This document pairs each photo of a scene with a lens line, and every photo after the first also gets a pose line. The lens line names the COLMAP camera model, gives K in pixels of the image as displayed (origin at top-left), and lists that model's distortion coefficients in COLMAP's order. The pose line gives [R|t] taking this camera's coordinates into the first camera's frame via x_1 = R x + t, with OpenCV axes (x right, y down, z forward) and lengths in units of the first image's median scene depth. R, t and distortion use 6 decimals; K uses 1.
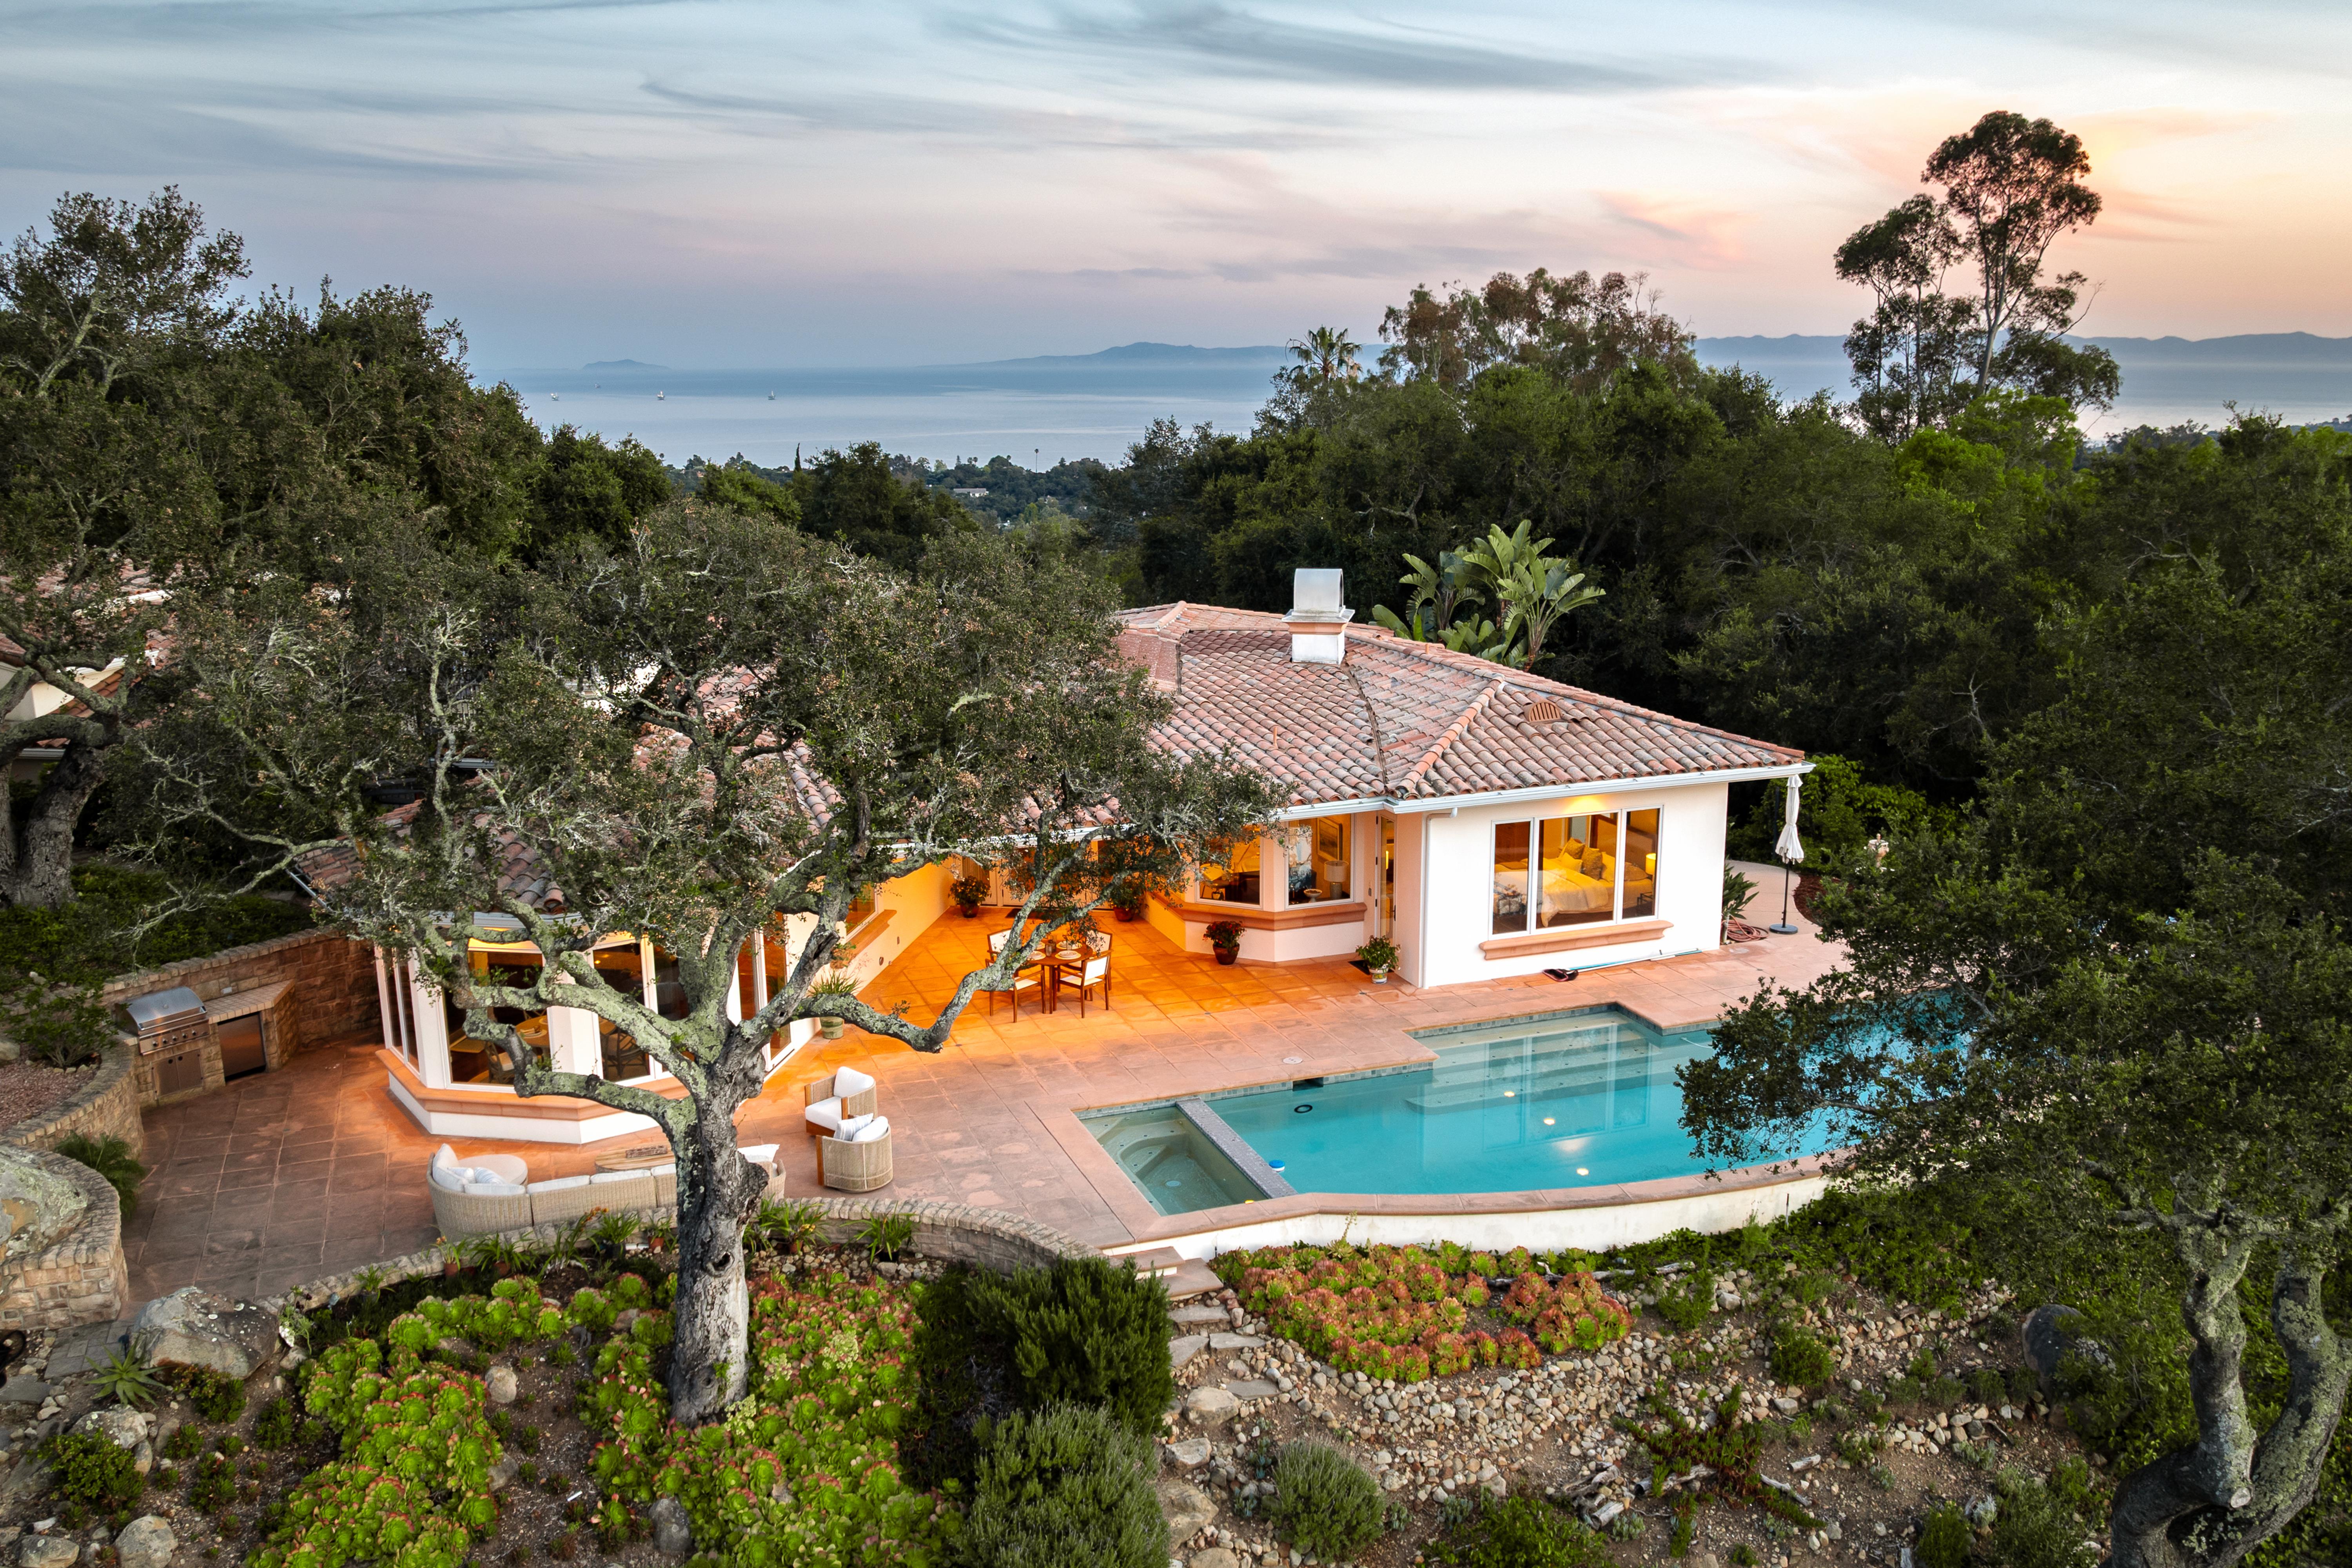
lens RADIAL K [[1966.0, 0, 1195.6], [0, 1966.0, 823.0], [0, 0, 1]] dist [-0.037132, -0.015288]
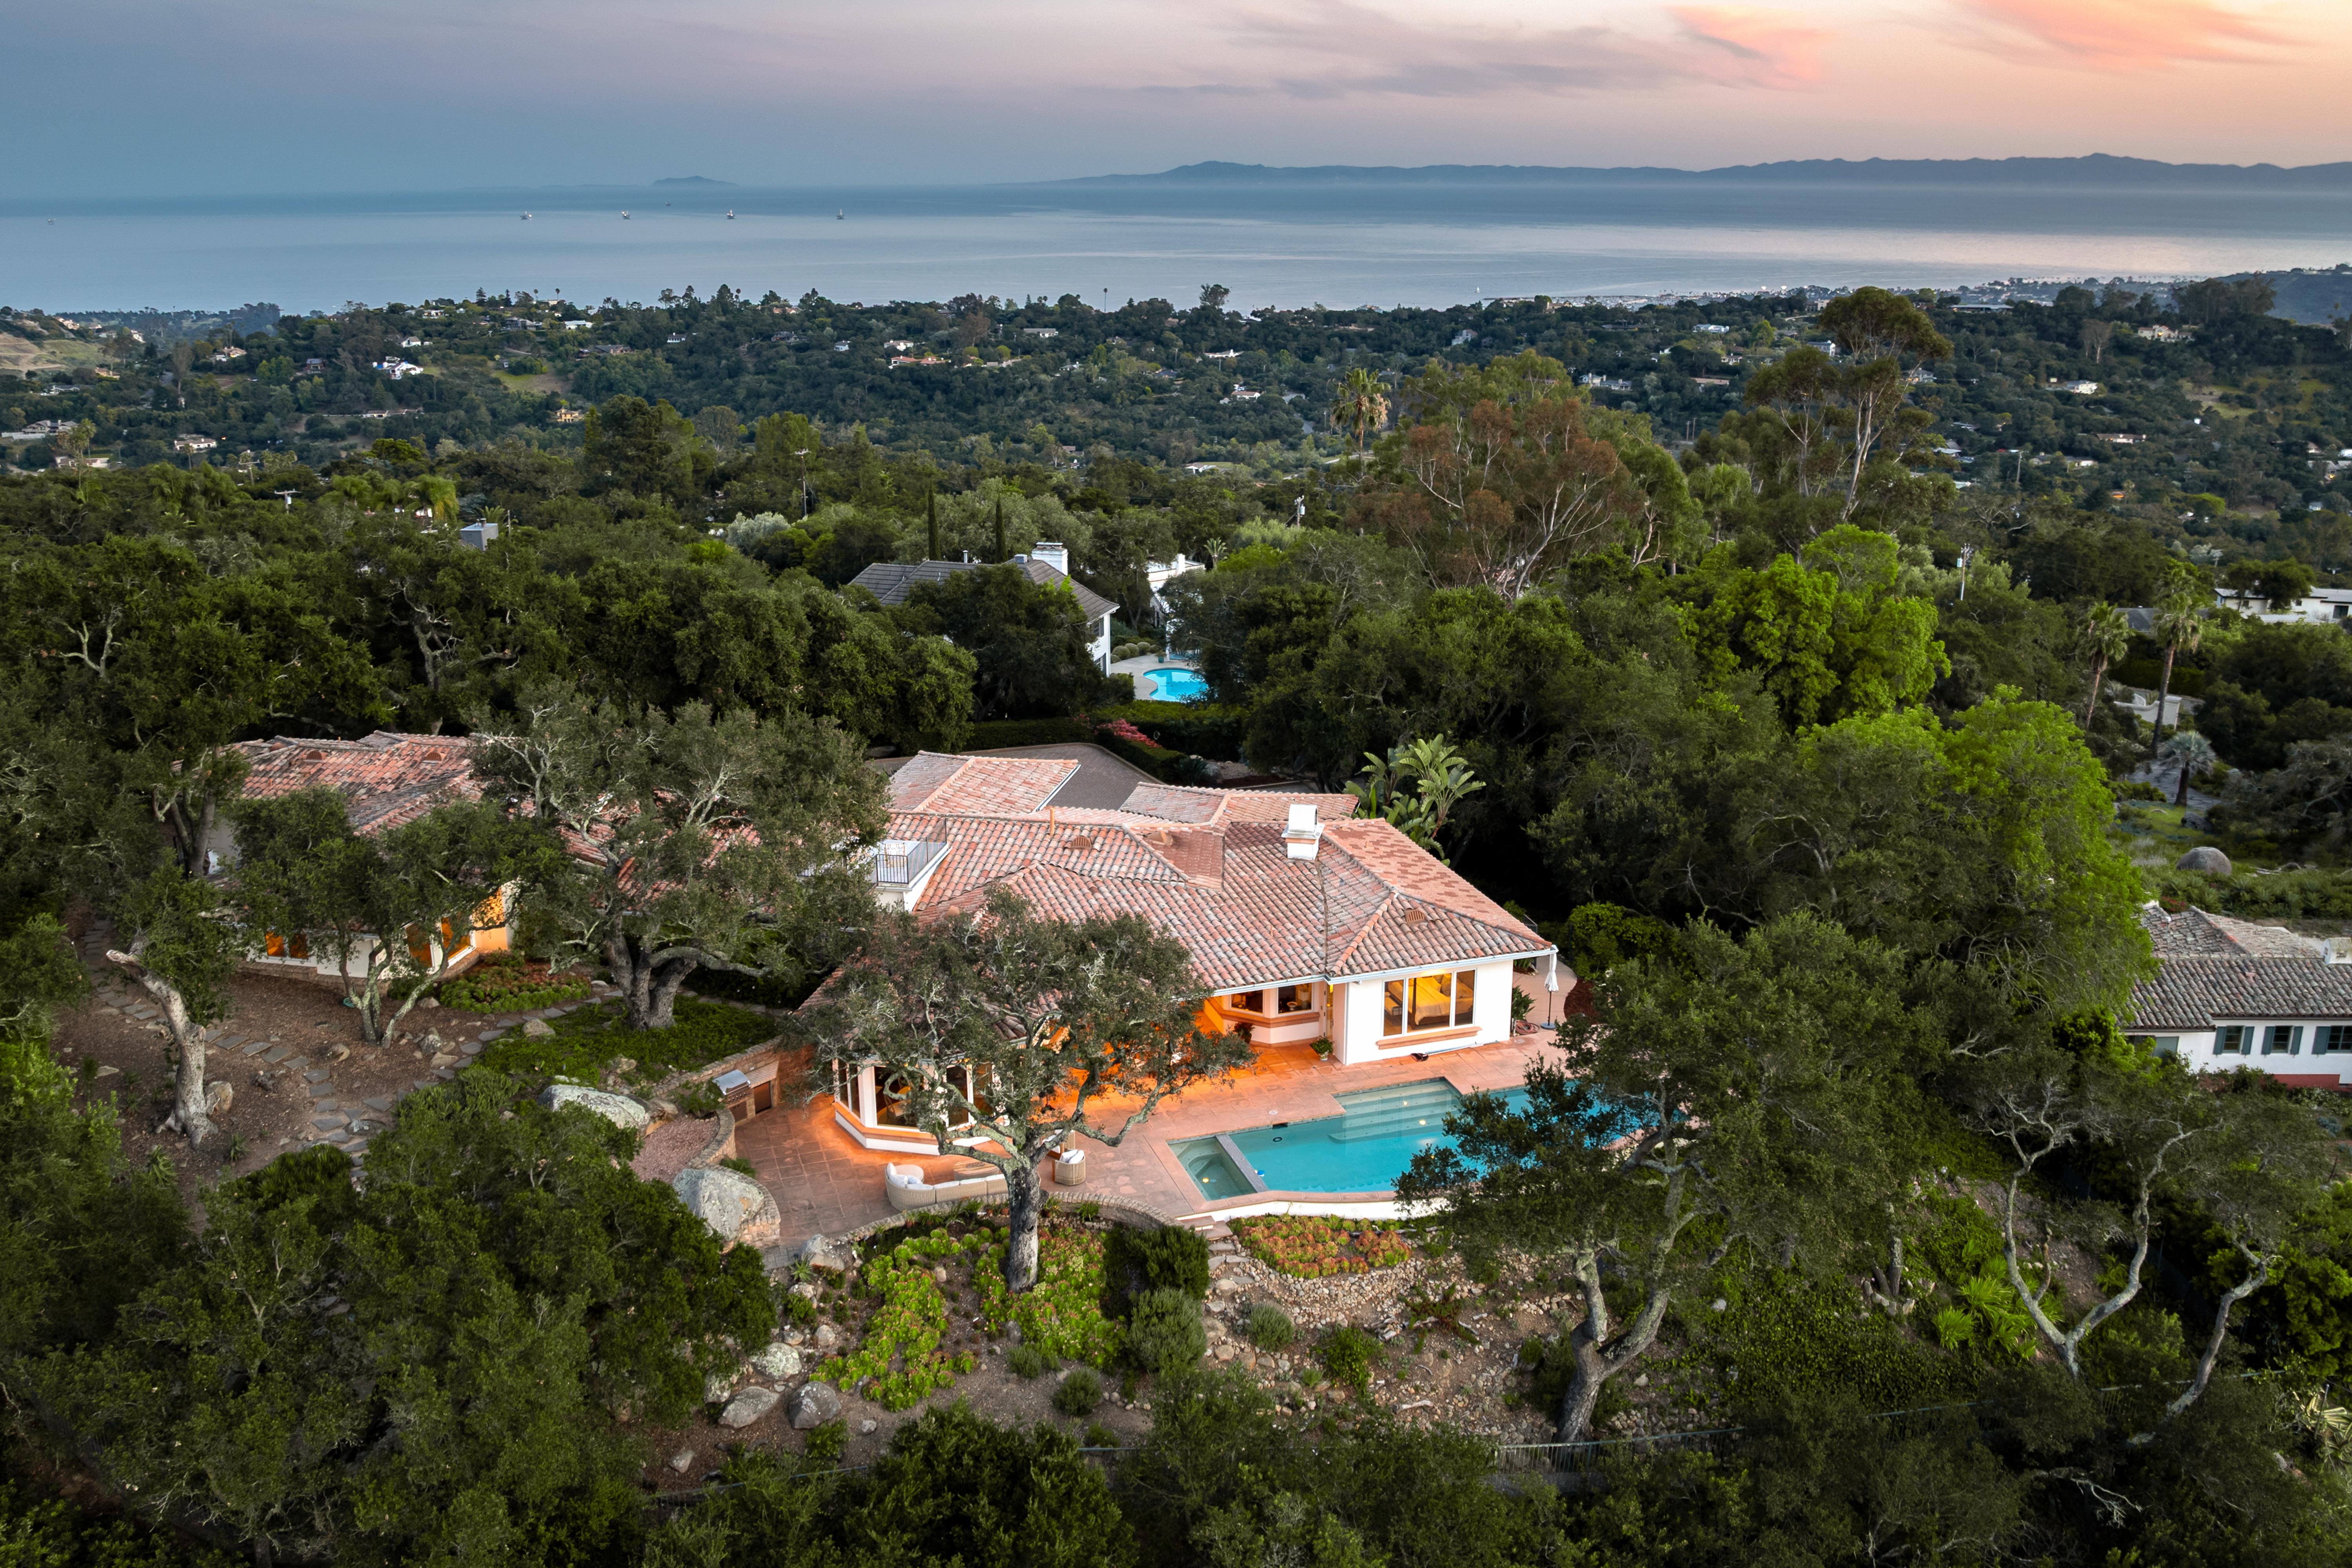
lens RADIAL K [[1824.2, 0, 1176.0], [0, 1824.2, 784.0], [0, 0, 1]] dist [-0.048906, 0.009129]
pose [[0.998989, 0.012808, -0.043090, 0.032730], [-0.010627, 0.998669, 0.050474, -0.400480], [0.043679, -0.049965, 0.997795, -1.112383]]
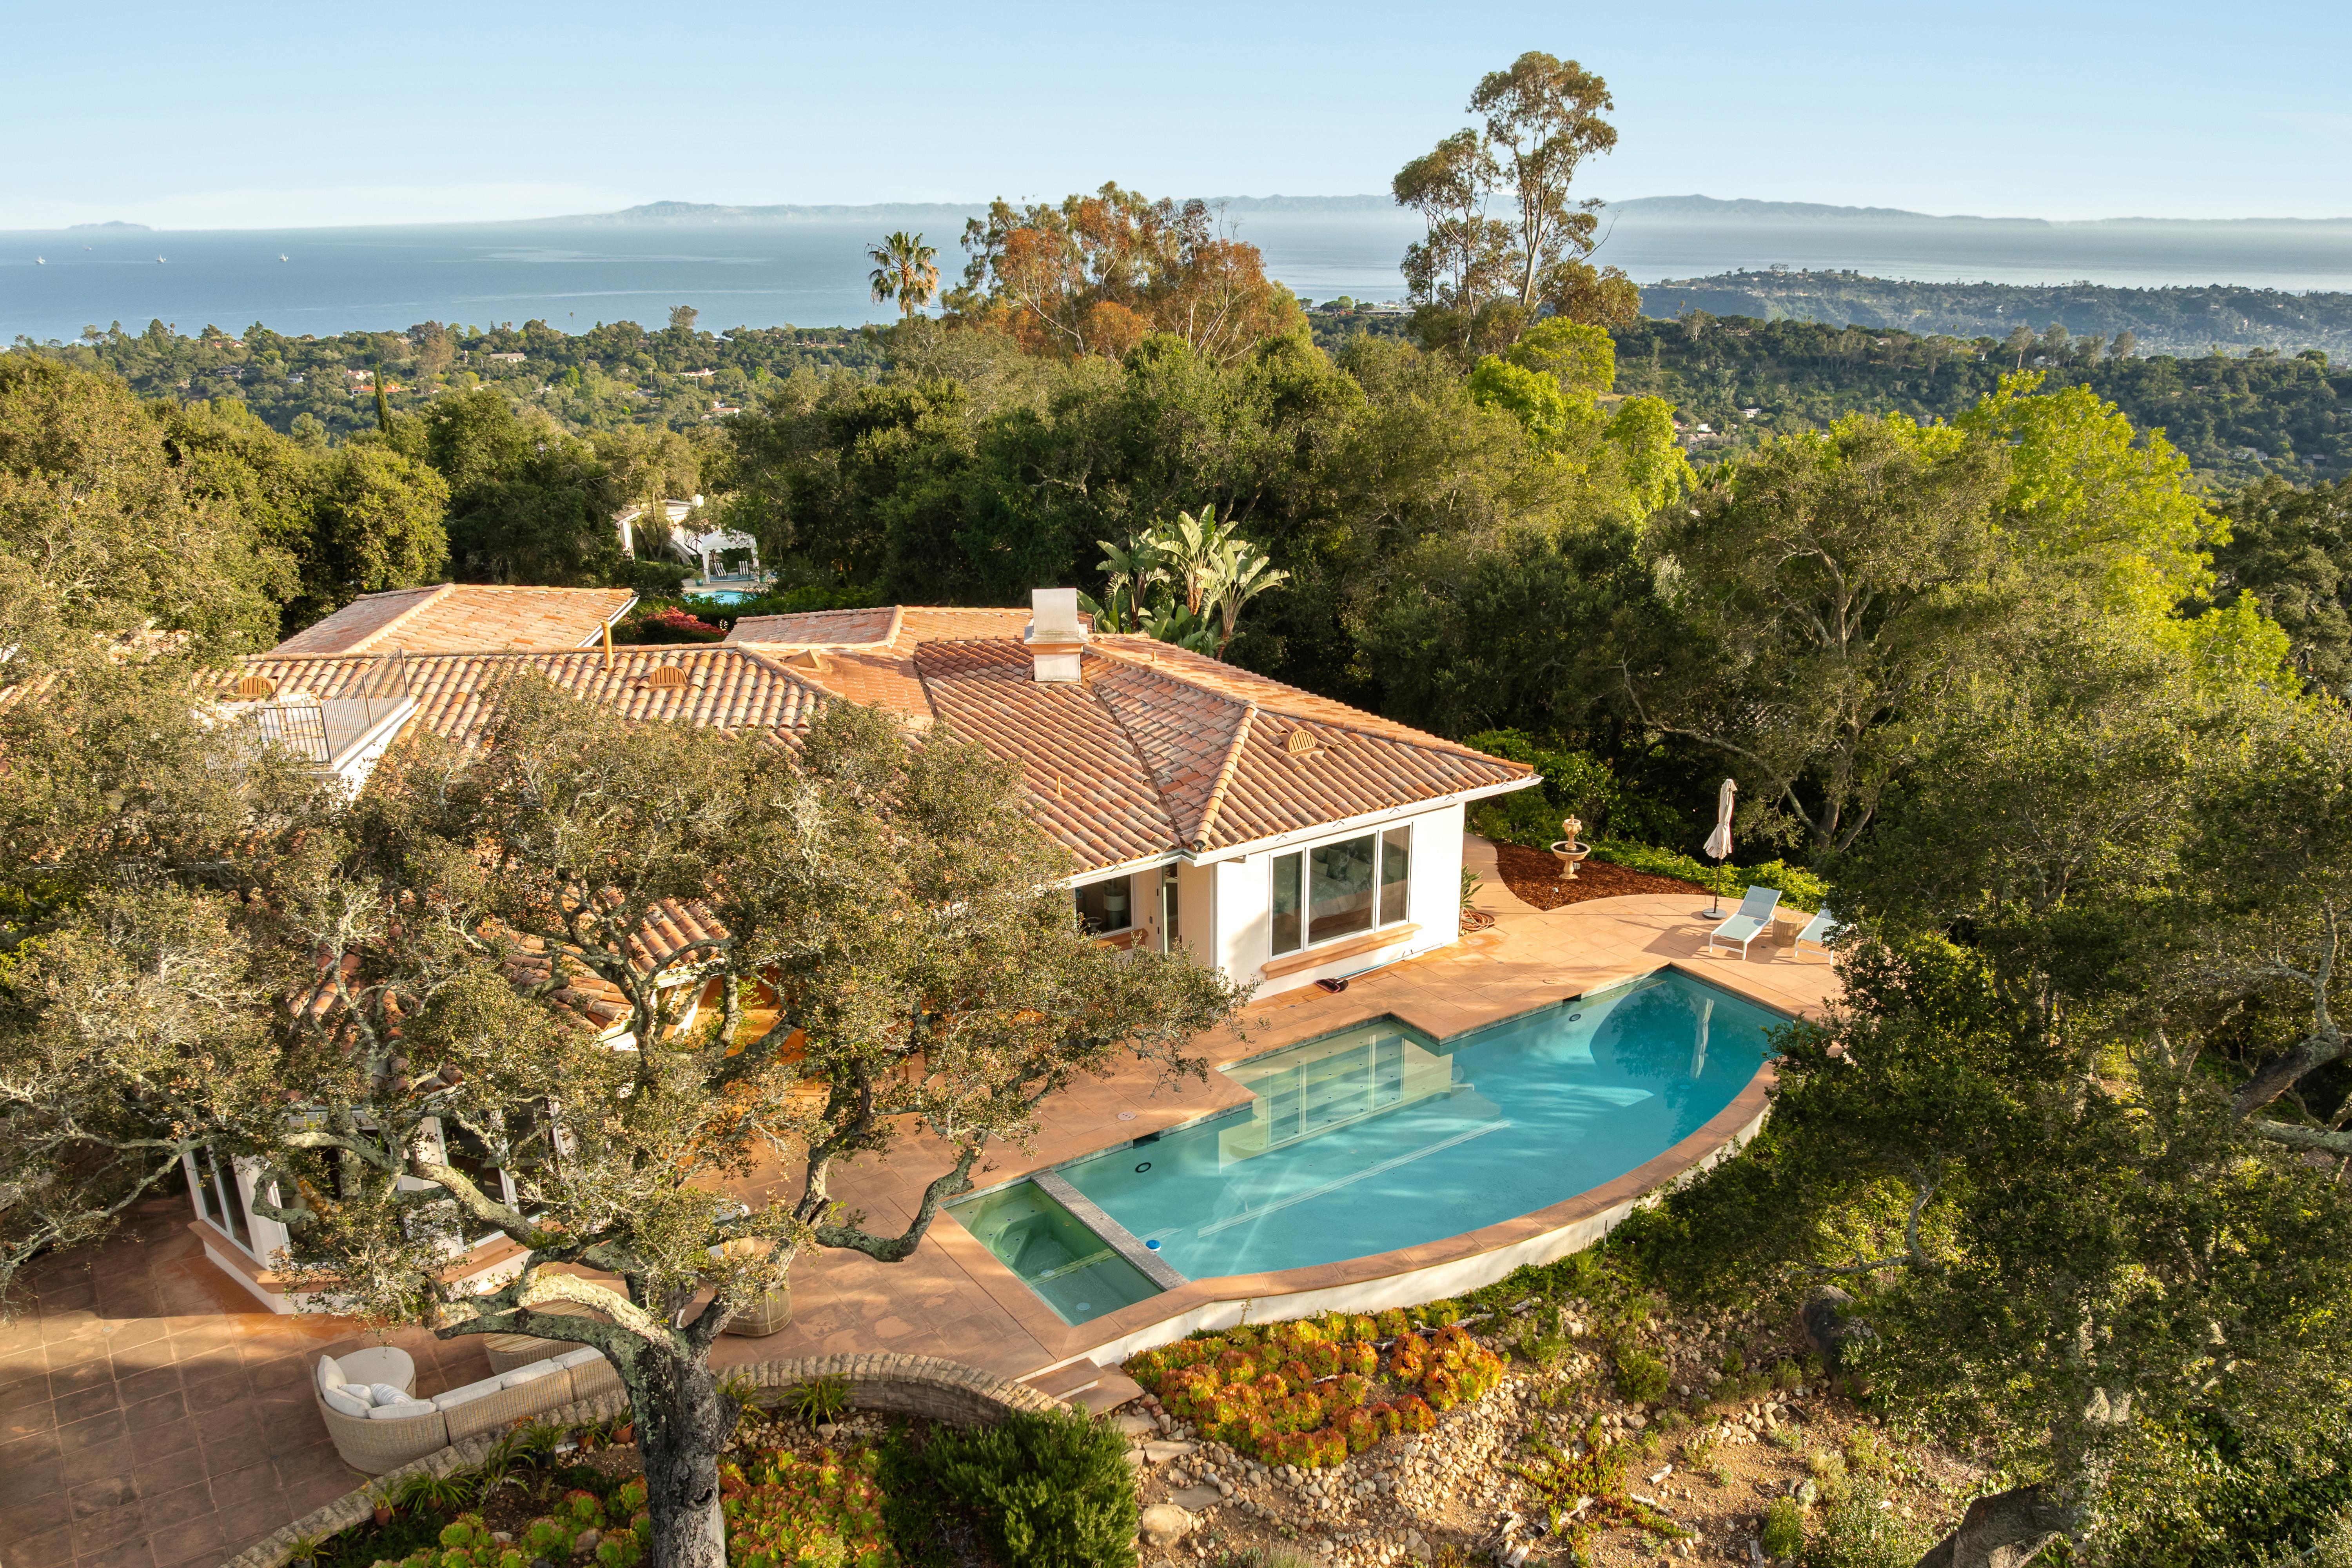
lens RADIAL K [[1776.1, 0, 1224.8], [0, 1776.1, 916.6], [0, 0, 1]] dist [-0.040139, -0.004404]
pose [[0.968214, -0.086324, 0.234754, -0.146824], [0.053131, 0.988118, 0.144220, -0.154679], [-0.244414, -0.127163, 0.961297, 0.100665]]
